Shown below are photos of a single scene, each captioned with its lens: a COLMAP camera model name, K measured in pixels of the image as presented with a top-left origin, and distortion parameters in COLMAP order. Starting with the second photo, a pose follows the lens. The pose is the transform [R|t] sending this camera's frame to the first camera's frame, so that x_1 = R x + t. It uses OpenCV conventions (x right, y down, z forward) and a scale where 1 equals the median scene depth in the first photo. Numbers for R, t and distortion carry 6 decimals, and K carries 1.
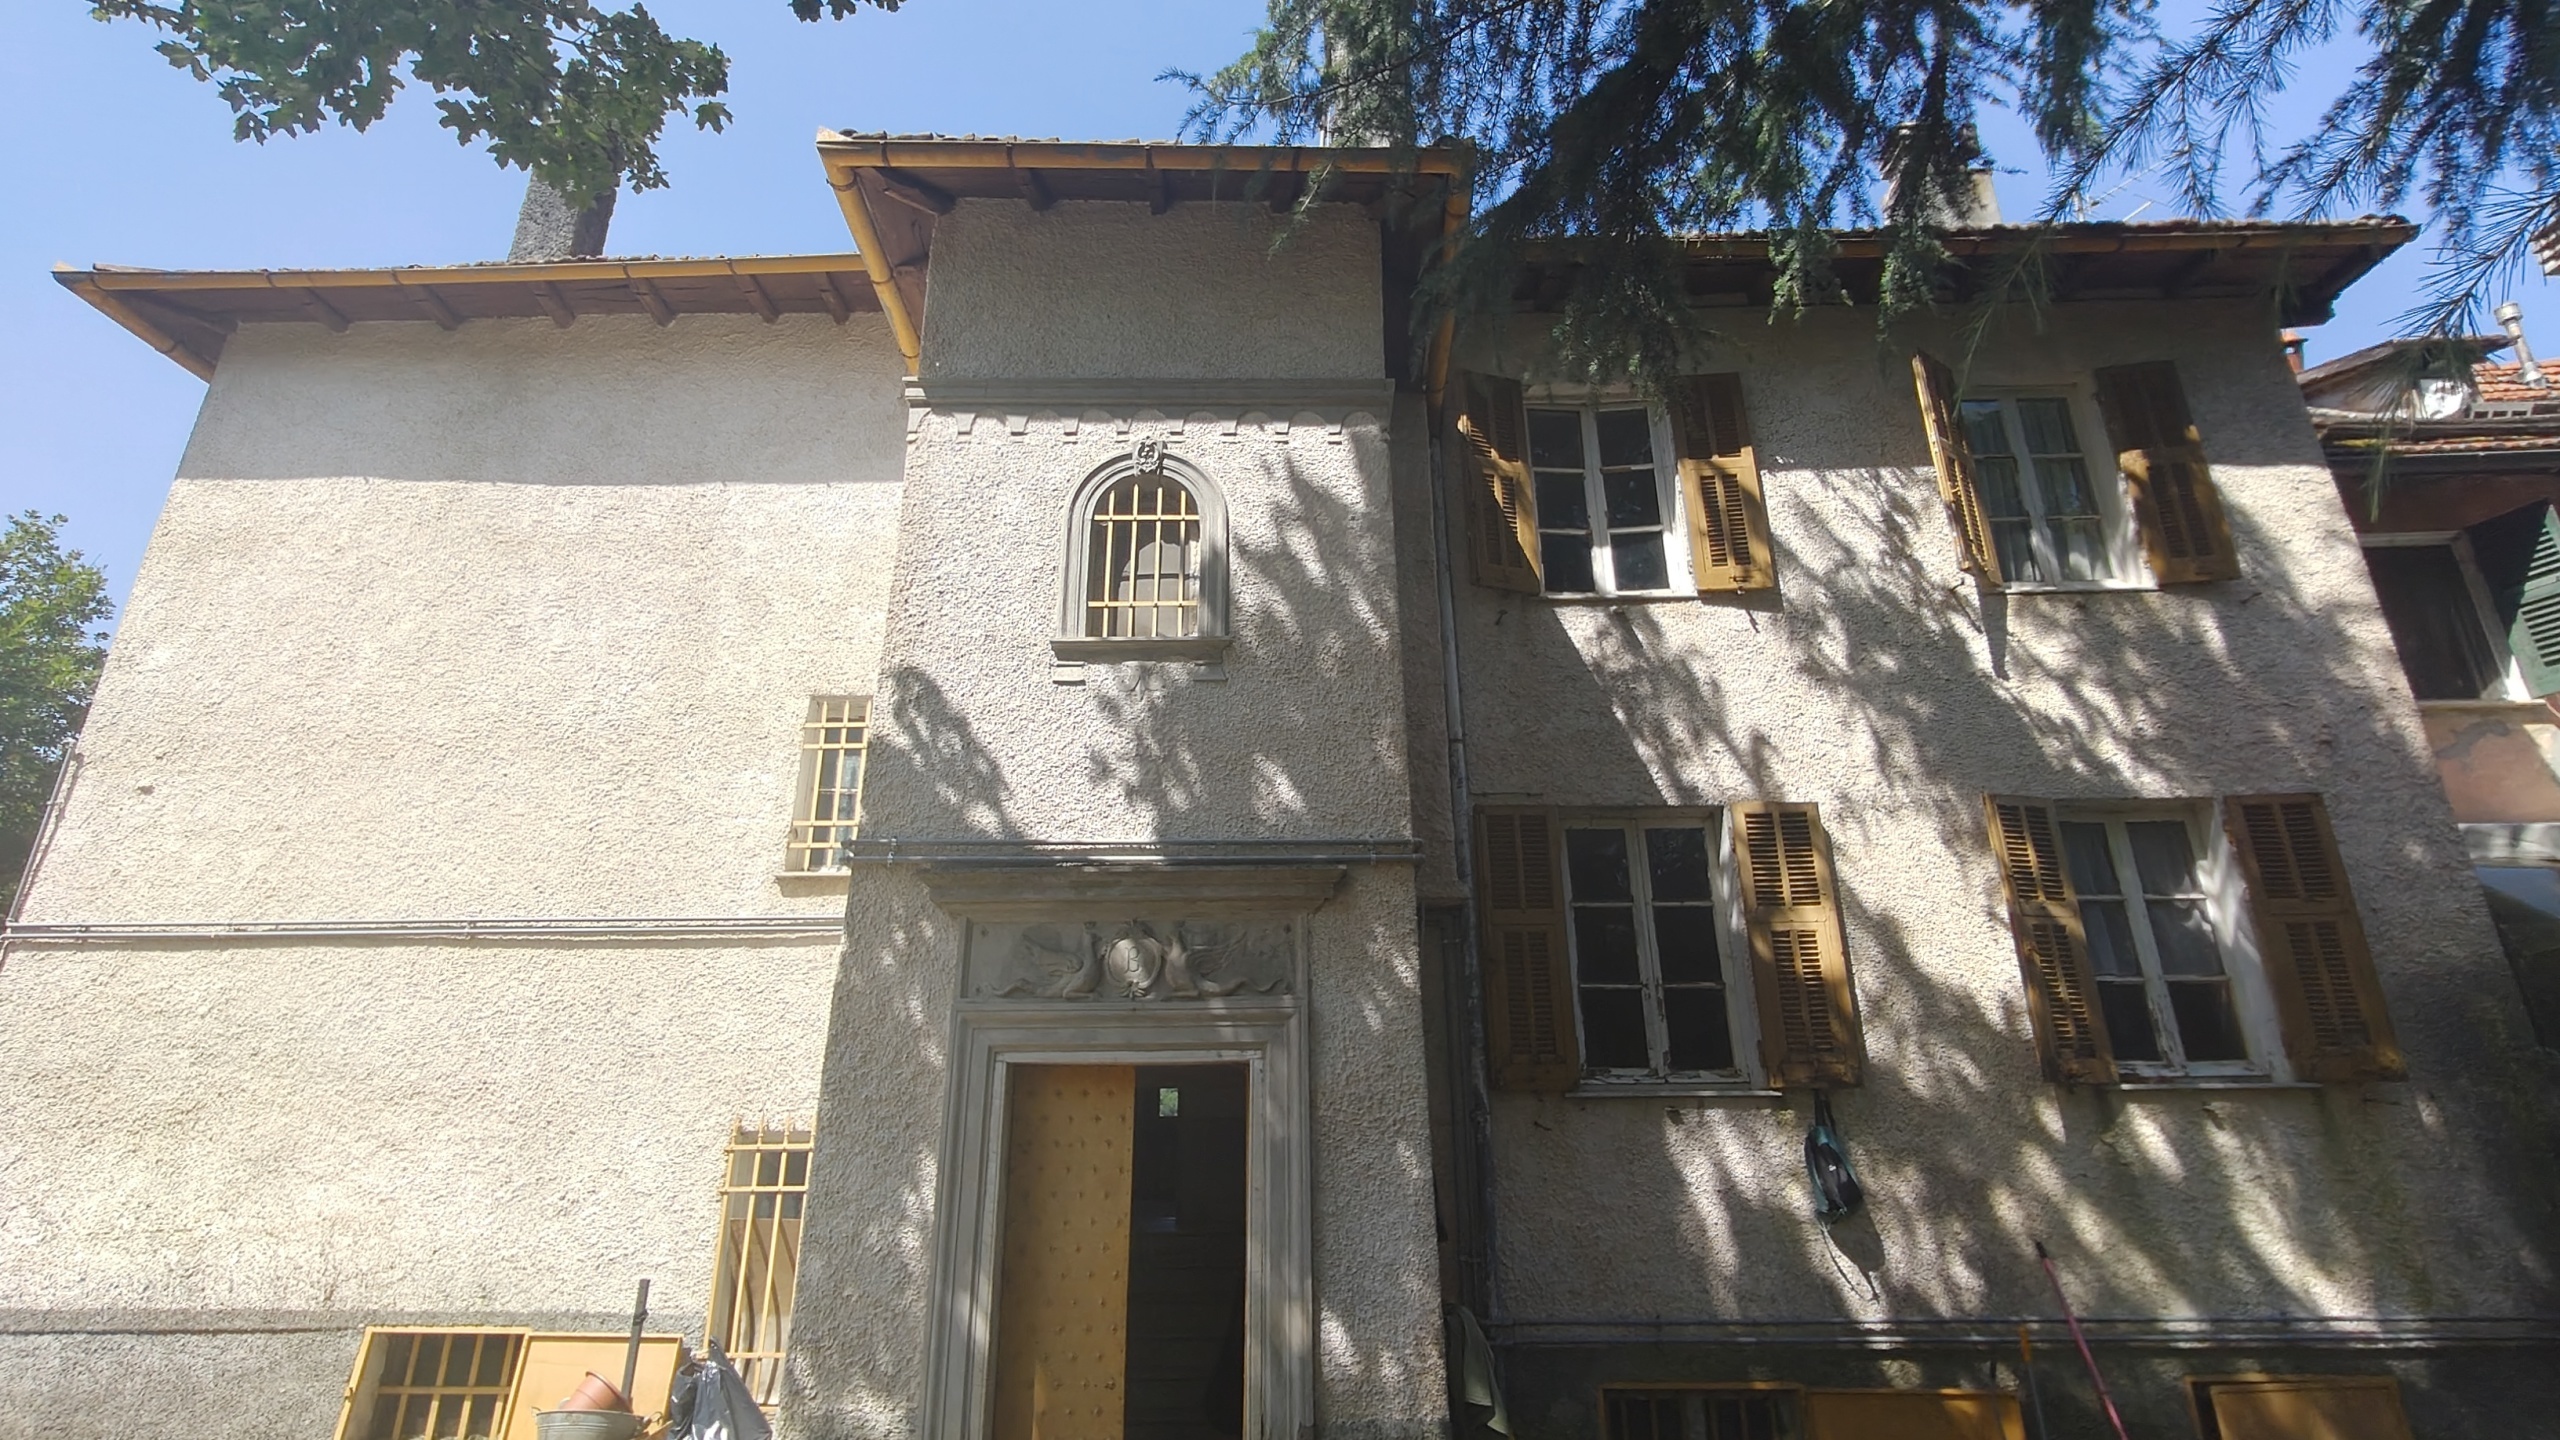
lens RADIAL K [[1198.5, 0, 1281.3], [0, 1198.5, 695.3], [0, 0, 1]] dist [-0.005688, -0.000131]
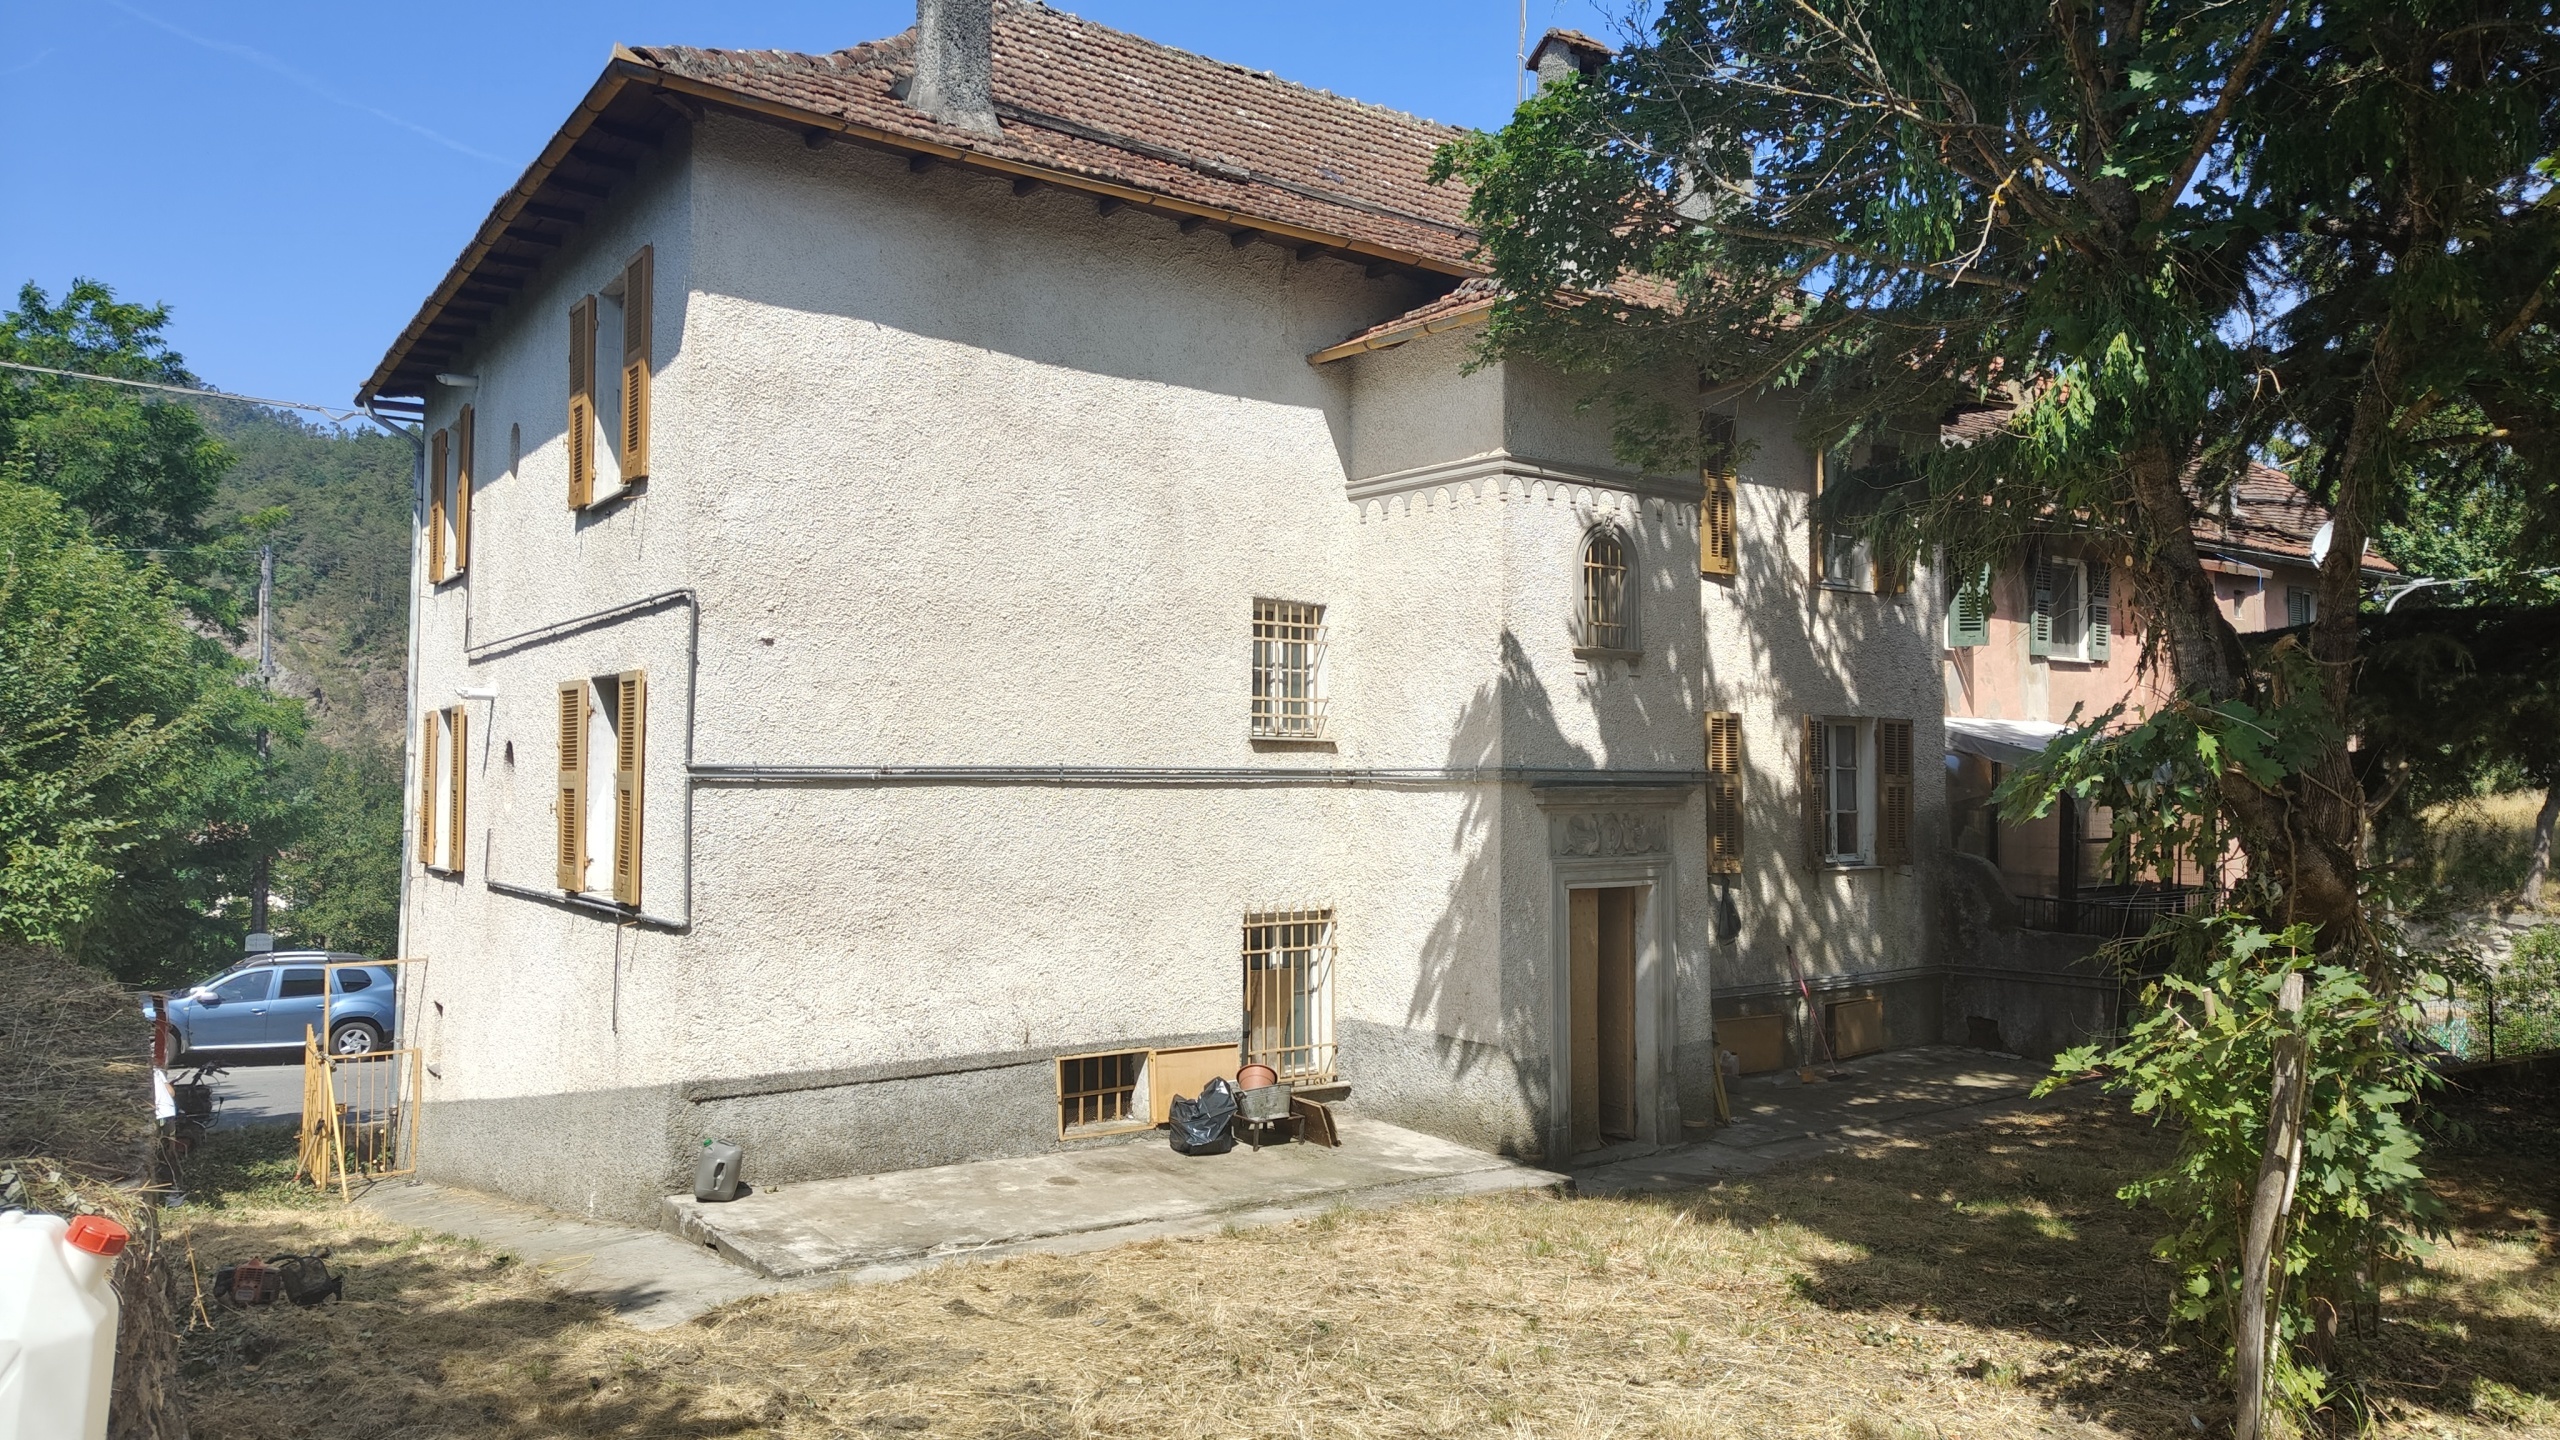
lens RADIAL K [[1762.8, 0, 1258.3], [0, 1762.8, 717.1], [0, 0, 1]] dist [0.050224, -0.012951]
pose [[0.785131, 0.031816, 0.618512, -1.677879], [-0.220744, 0.947466, 0.231472, -0.342565], [-0.578655, -0.318269, 0.750908, -0.510946]]
